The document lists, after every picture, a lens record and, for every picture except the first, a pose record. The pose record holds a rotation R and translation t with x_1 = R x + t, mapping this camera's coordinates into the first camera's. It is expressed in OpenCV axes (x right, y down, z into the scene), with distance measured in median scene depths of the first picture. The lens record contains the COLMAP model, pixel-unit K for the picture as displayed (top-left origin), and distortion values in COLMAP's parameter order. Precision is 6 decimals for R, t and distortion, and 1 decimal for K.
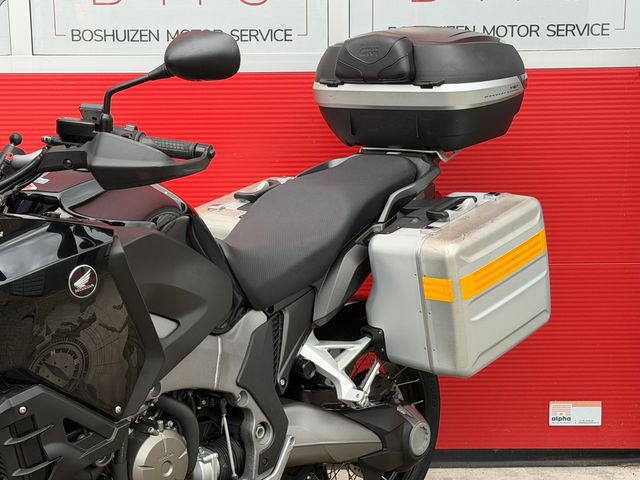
lens RADIAL K [[1283.8, 0, 321.5], [0, 1283.8, 245.6], [0, 0, 1]] dist [0.137975, -0.027480]
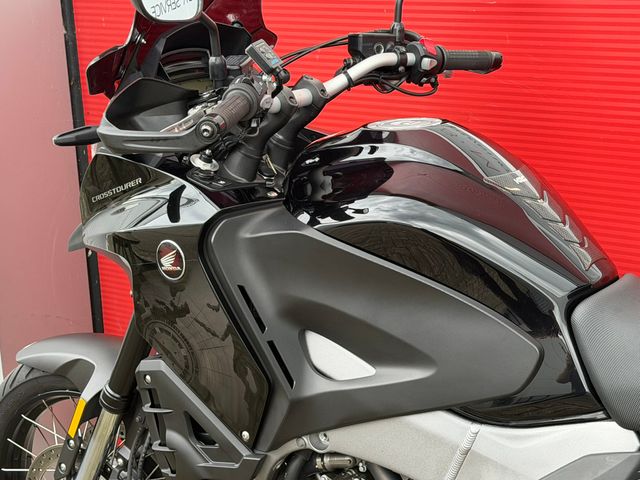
lens RADIAL K [[1283.8, 0, 321.5], [0, 1283.8, 245.6], [0, 0, 1]] dist [0.137975, -0.027480]
pose [[0.109444, 0.266708, -0.957543, 0.499288], [-0.138276, 0.958048, 0.251044, -0.164593], [0.984328, 0.104930, 0.141732, 0.810834]]
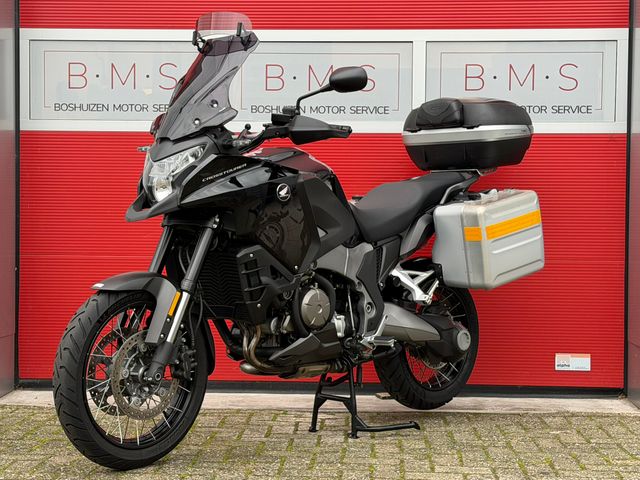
lens RADIAL K [[1283.8, 0, 321.5], [0, 1283.8, 245.6], [0, 0, 1]] dist [0.137975, -0.027480]
pose [[0.997722, 0.019042, -0.064709, -0.000149], [-0.028191, 0.989241, -0.143552, 0.319508], [0.061279, 0.145049, 0.987525, -0.751155]]
